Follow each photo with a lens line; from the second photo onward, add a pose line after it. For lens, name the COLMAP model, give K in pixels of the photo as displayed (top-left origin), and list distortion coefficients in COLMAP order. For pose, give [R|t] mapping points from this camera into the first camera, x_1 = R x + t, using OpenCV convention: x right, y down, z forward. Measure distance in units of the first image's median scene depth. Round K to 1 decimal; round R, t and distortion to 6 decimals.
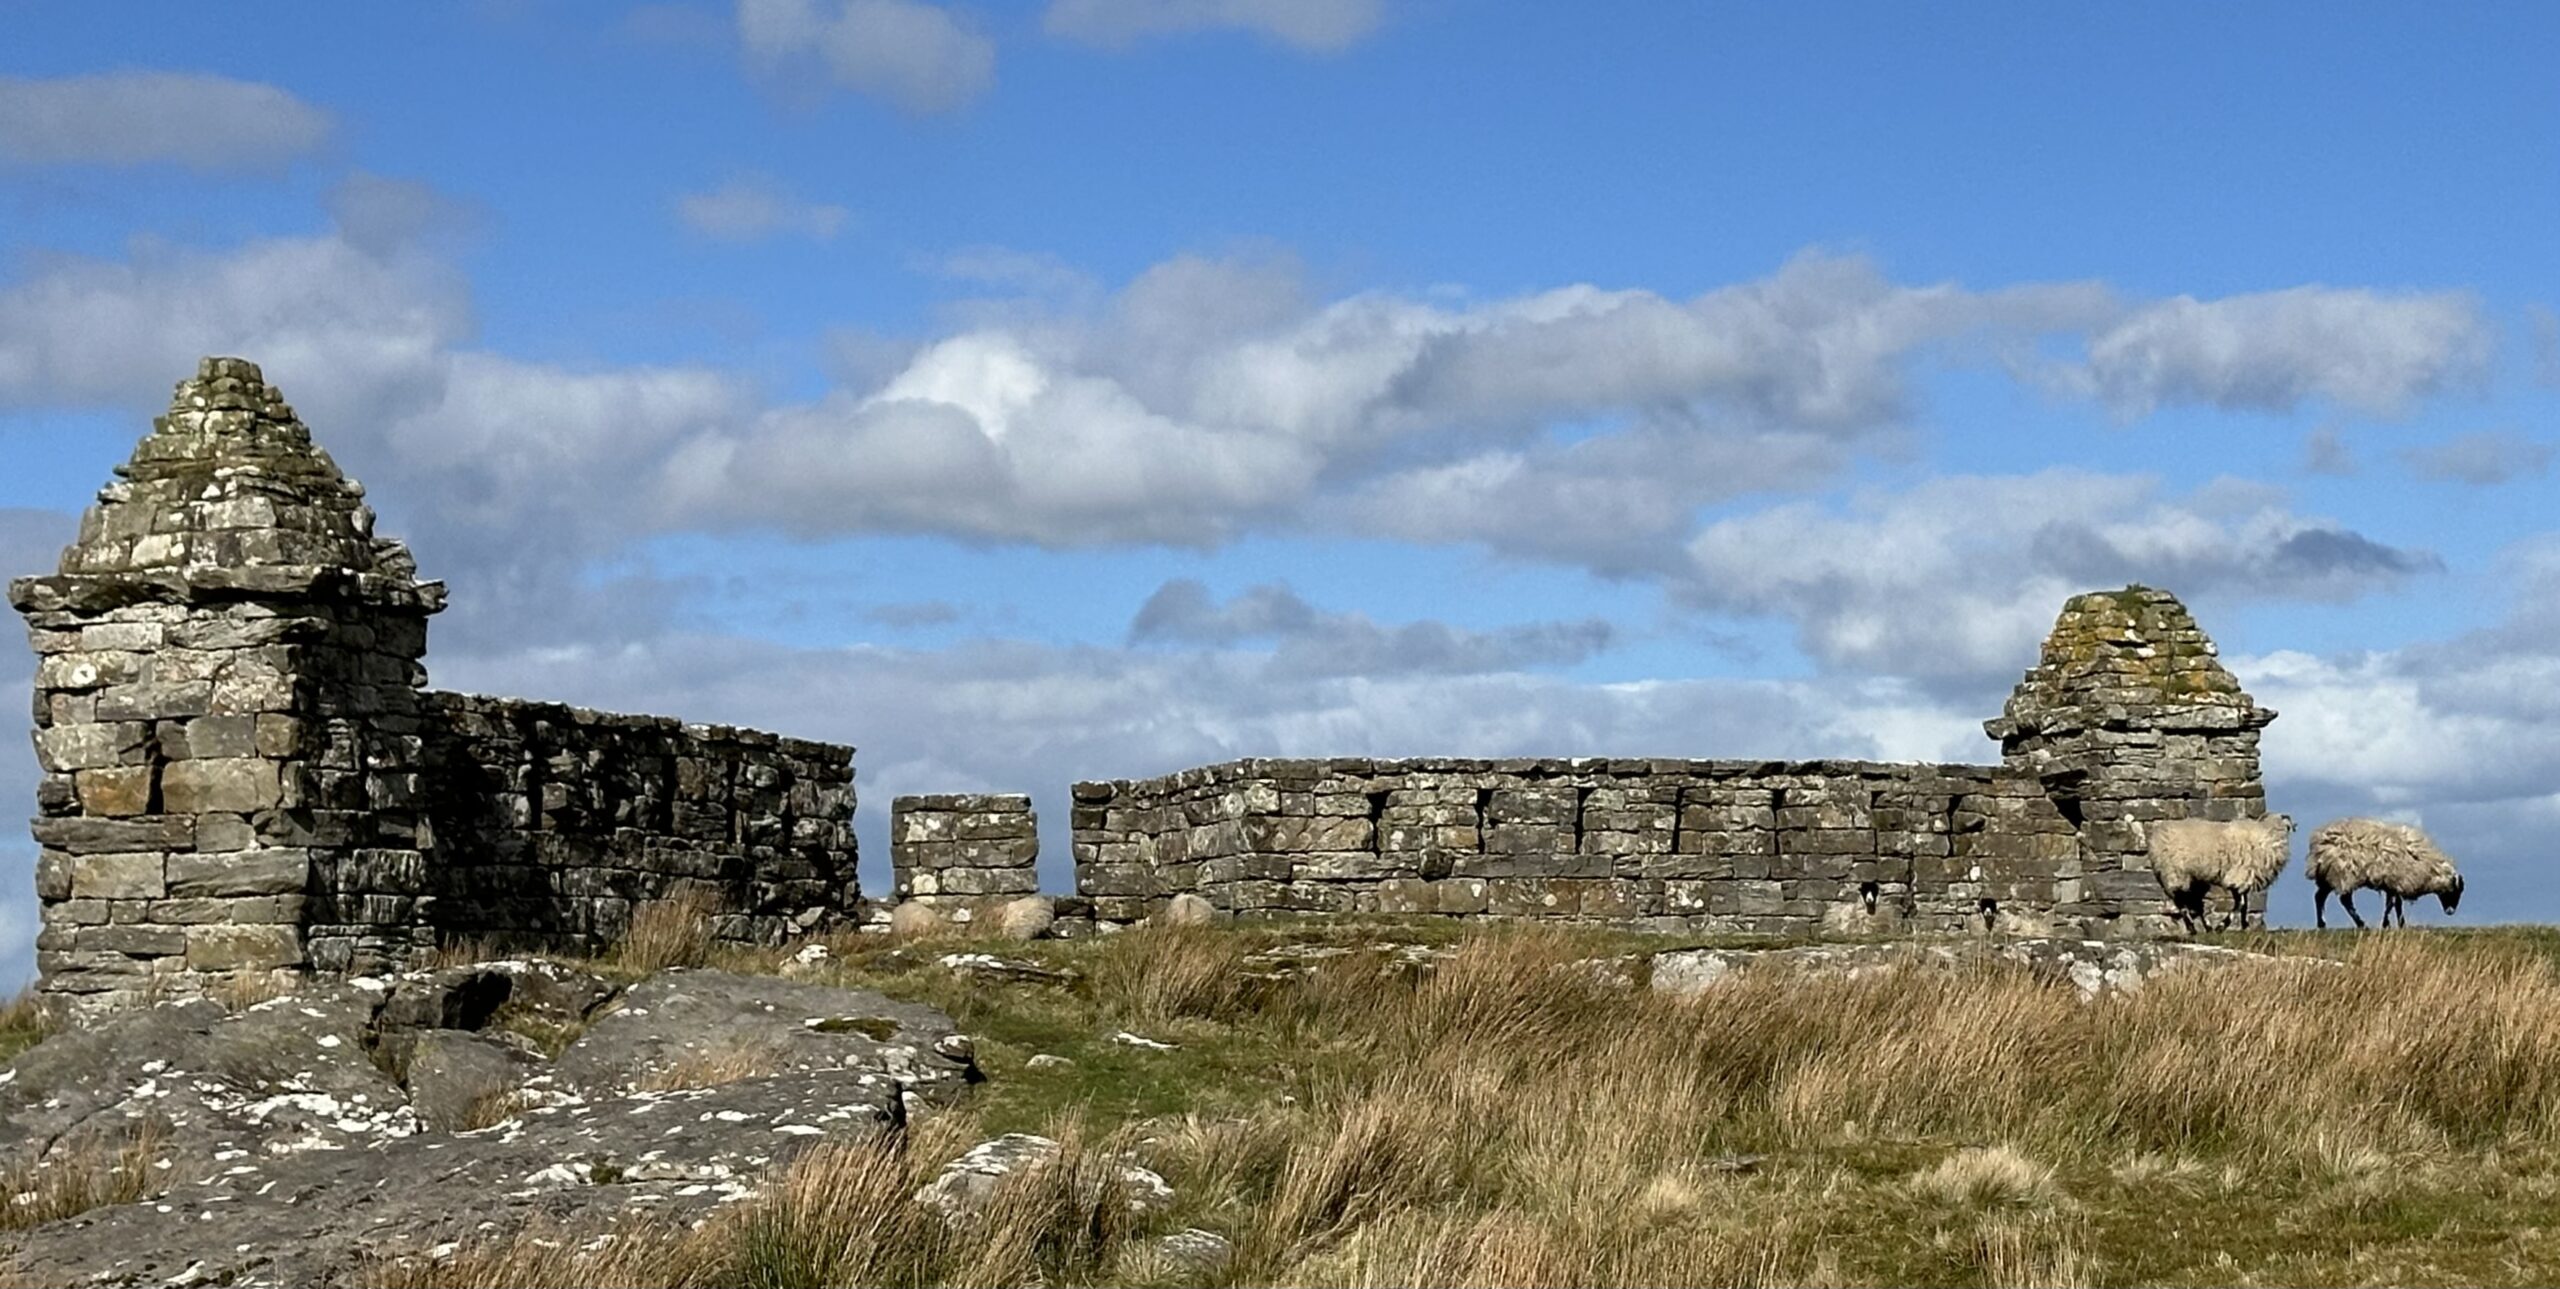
lens RADIAL K [[5025.3, 0, 1299.3], [0, 5025.3, 665.8], [0, 0, 1]] dist [0.167463, 0.000000]
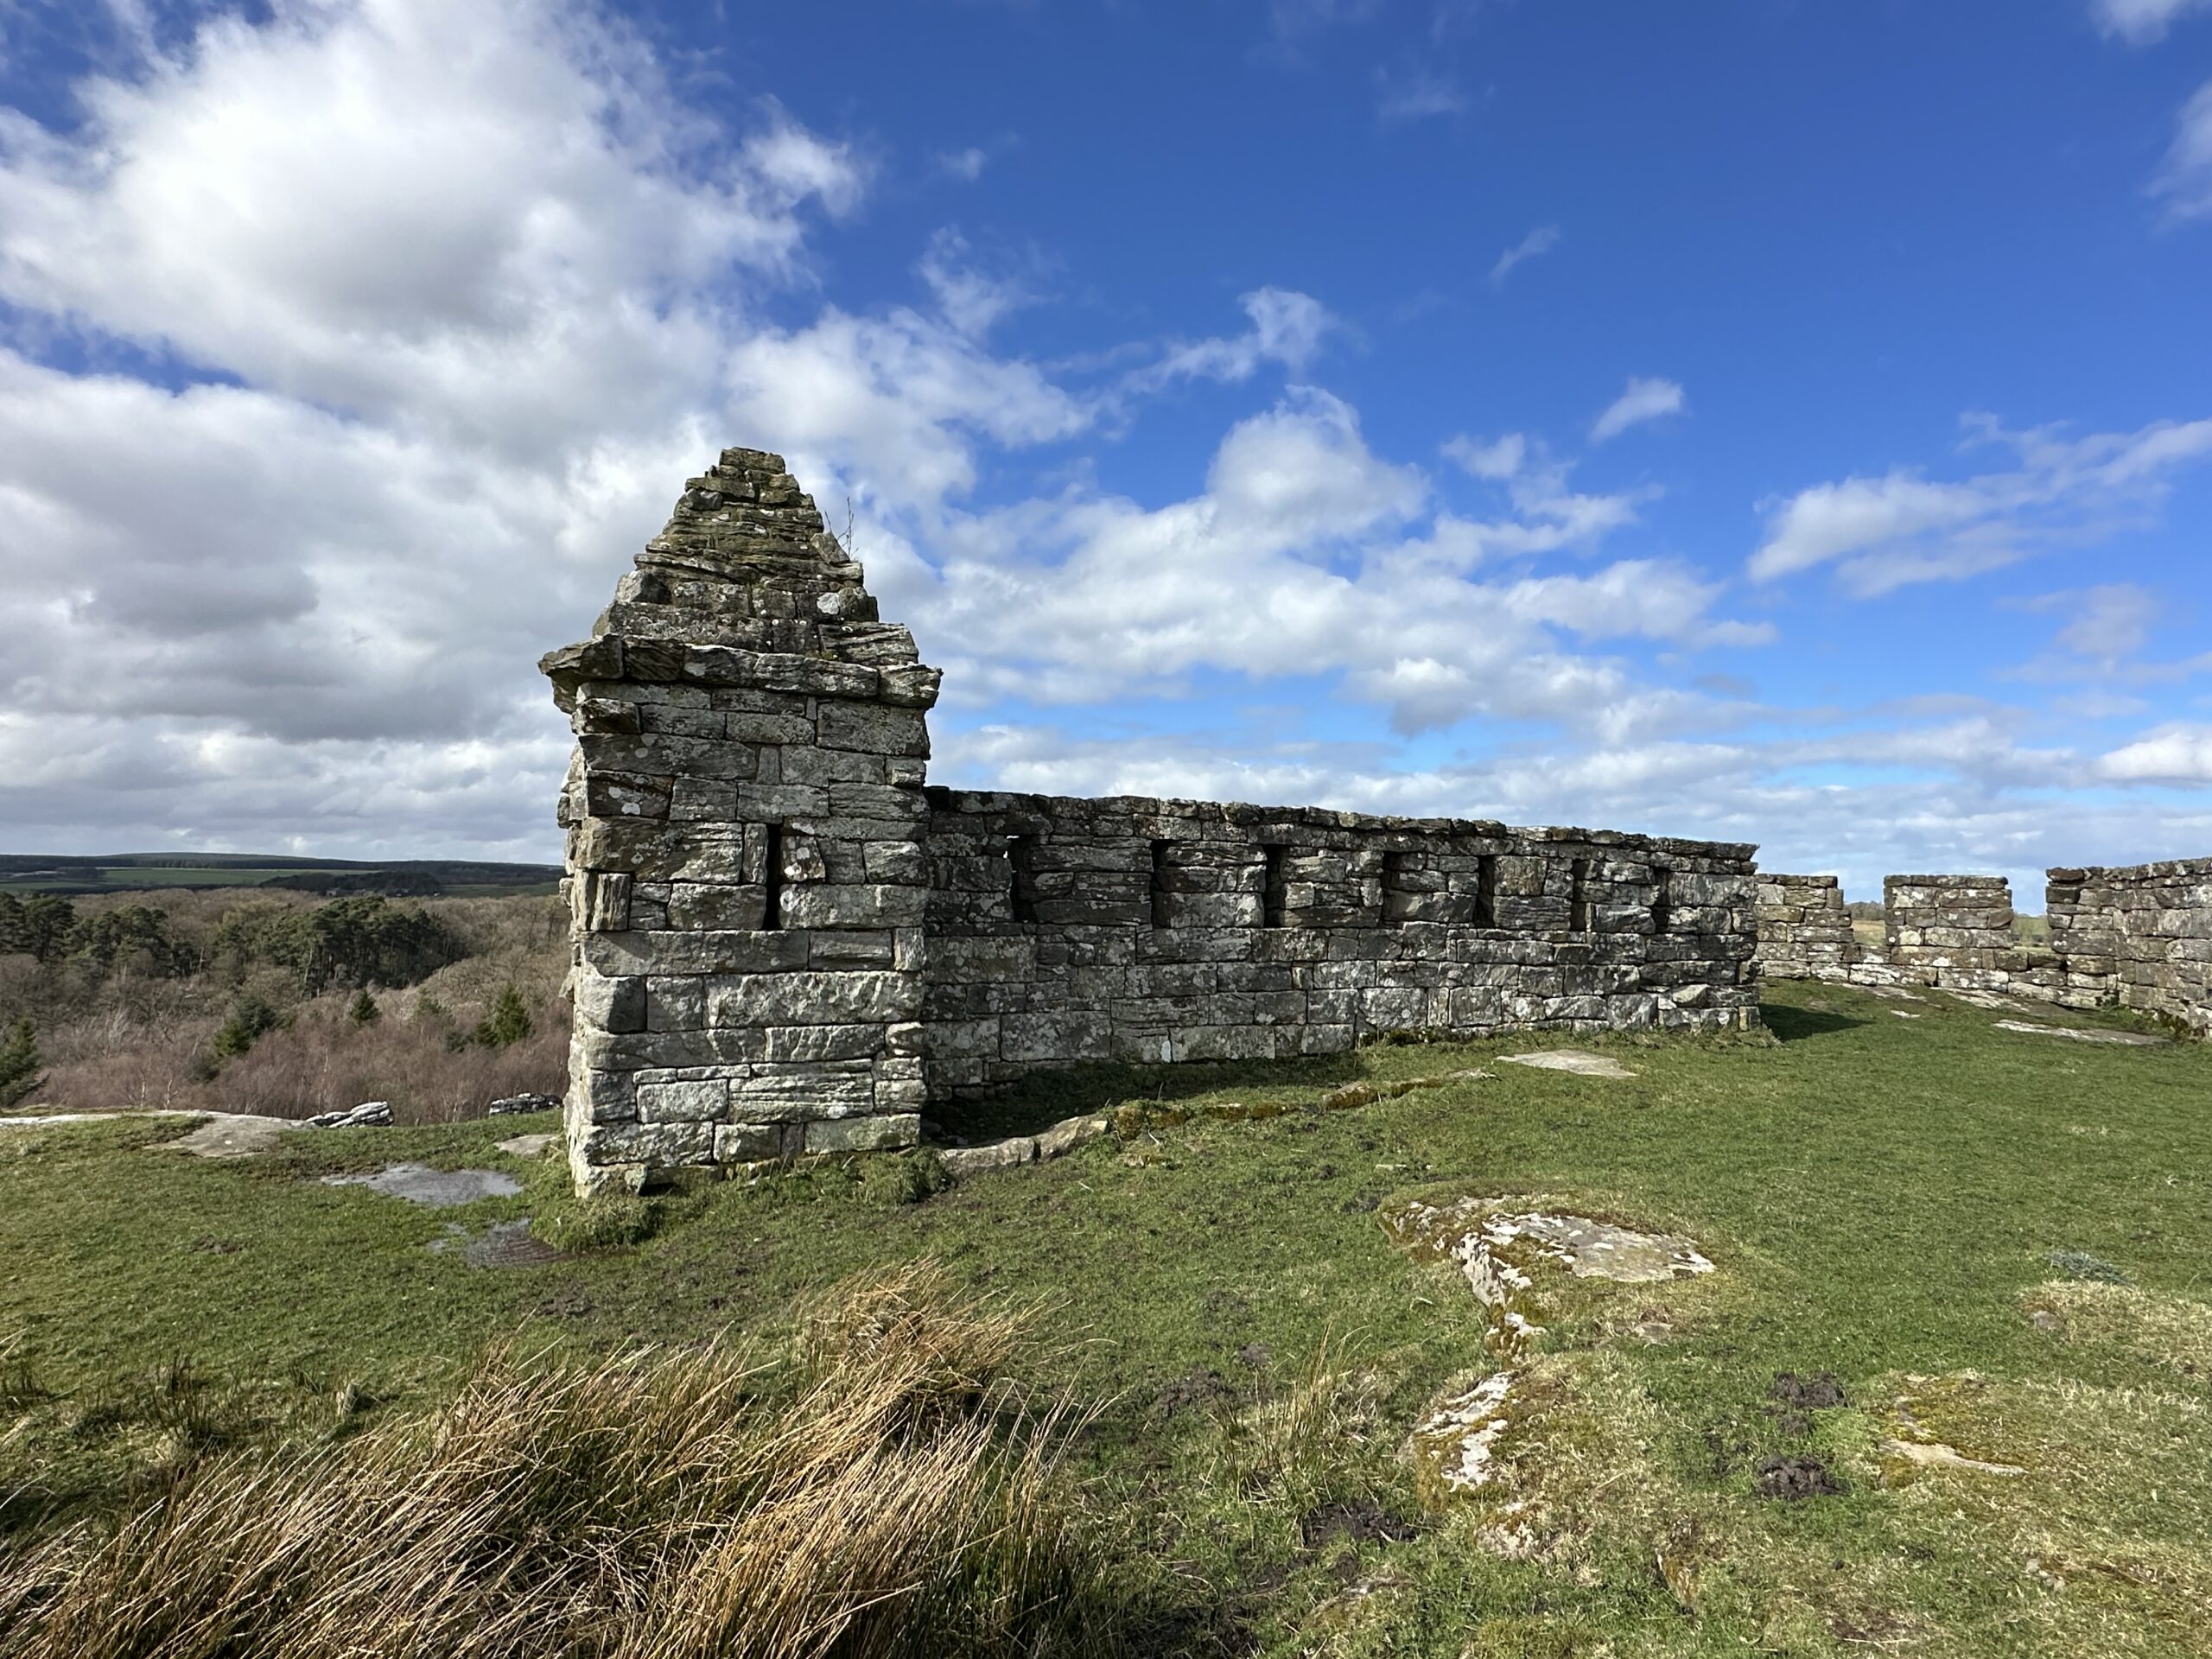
lens RADIAL K [[1190.7, 0, 1092.9], [0, 1190.7, 840.9], [0, 0, 1]] dist [-0.004216, 0.002019]
pose [[0.708776, 0.008989, -0.705377, -0.002707], [0.010129, 0.999686, 0.022918, 0.007810], [0.705361, -0.023388, 0.708462, 0.737352]]
